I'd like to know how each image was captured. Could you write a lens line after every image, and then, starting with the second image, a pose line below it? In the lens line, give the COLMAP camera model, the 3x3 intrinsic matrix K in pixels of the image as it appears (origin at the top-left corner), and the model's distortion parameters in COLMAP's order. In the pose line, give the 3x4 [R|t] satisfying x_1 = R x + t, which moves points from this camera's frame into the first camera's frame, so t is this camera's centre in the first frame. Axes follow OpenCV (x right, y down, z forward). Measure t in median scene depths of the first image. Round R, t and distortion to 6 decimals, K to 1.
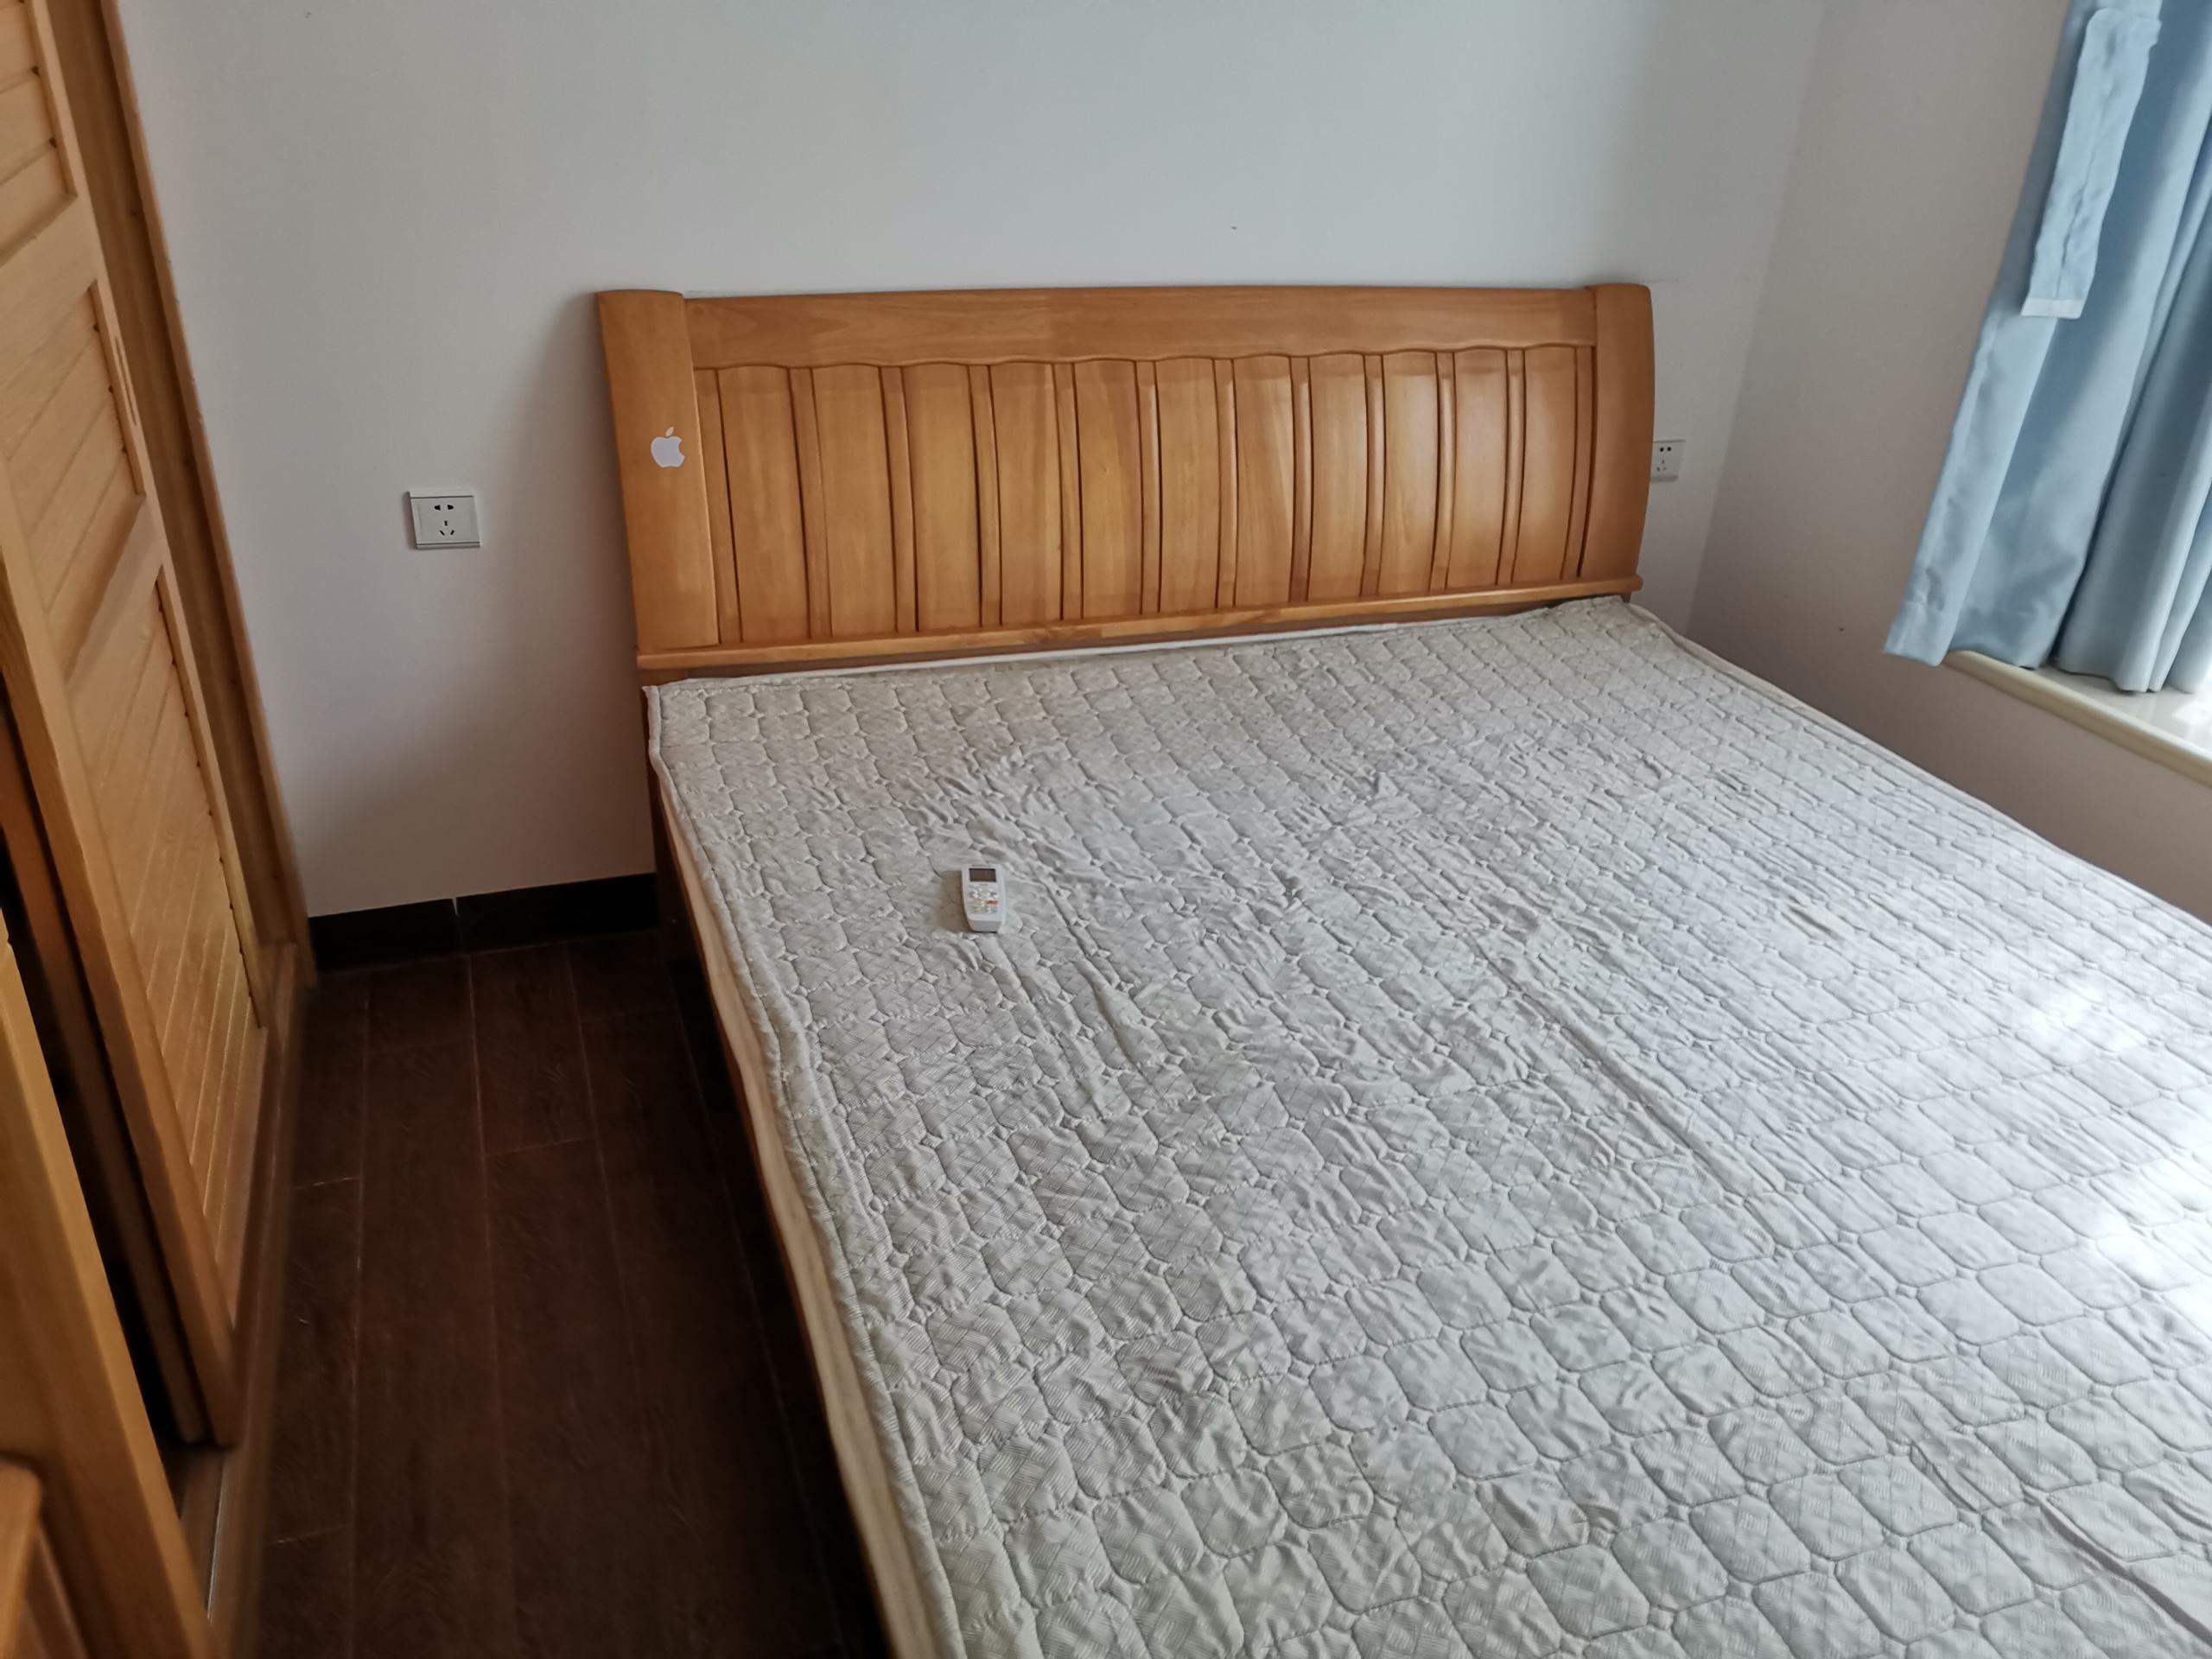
lens RADIAL K [[1669.2, 0, 1115.1], [0, 1669.2, 826.3], [0, 0, 1]] dist [0.042644, -0.024088]
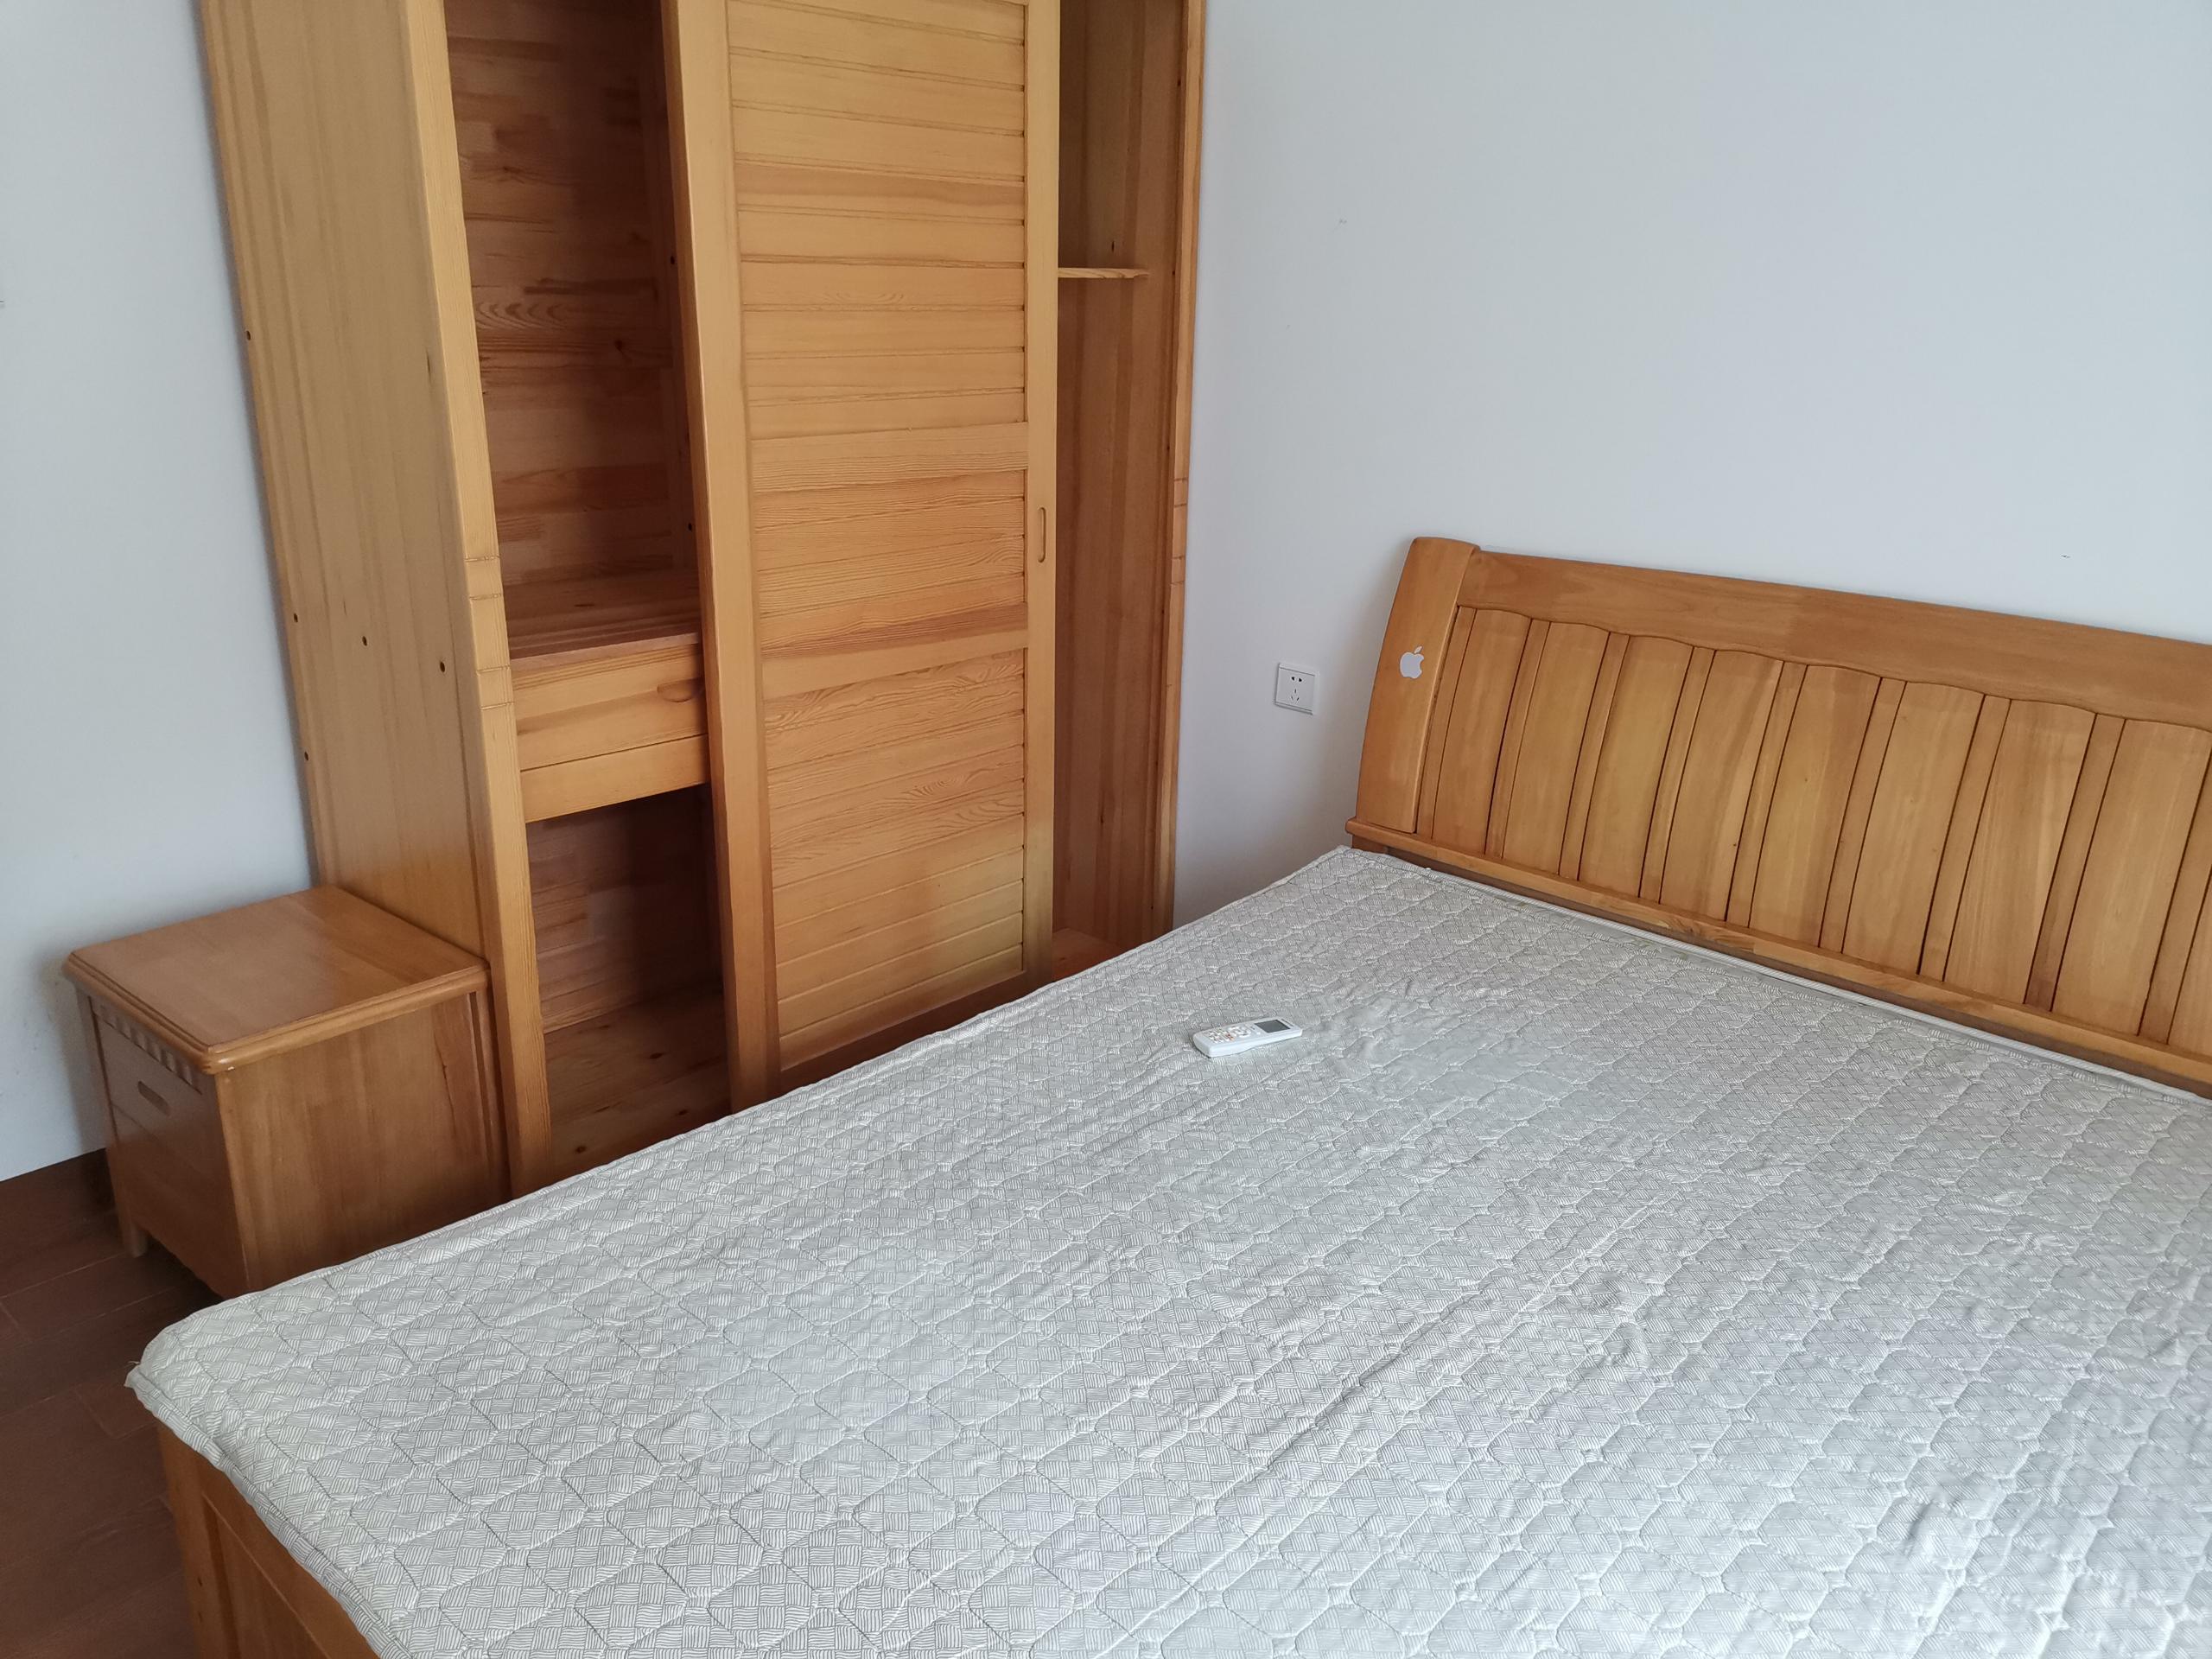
lens RADIAL K [[1669.2, 0, 1111.2], [0, 1669.2, 835.7], [0, 0, 1]] dist [0.042644, -0.024088]
pose [[0.460451, 0.250901, -0.851489, 0.619975], [-0.402987, 0.913765, 0.051333, -0.080208], [0.790940, 0.319503, 0.521854, 0.230081]]
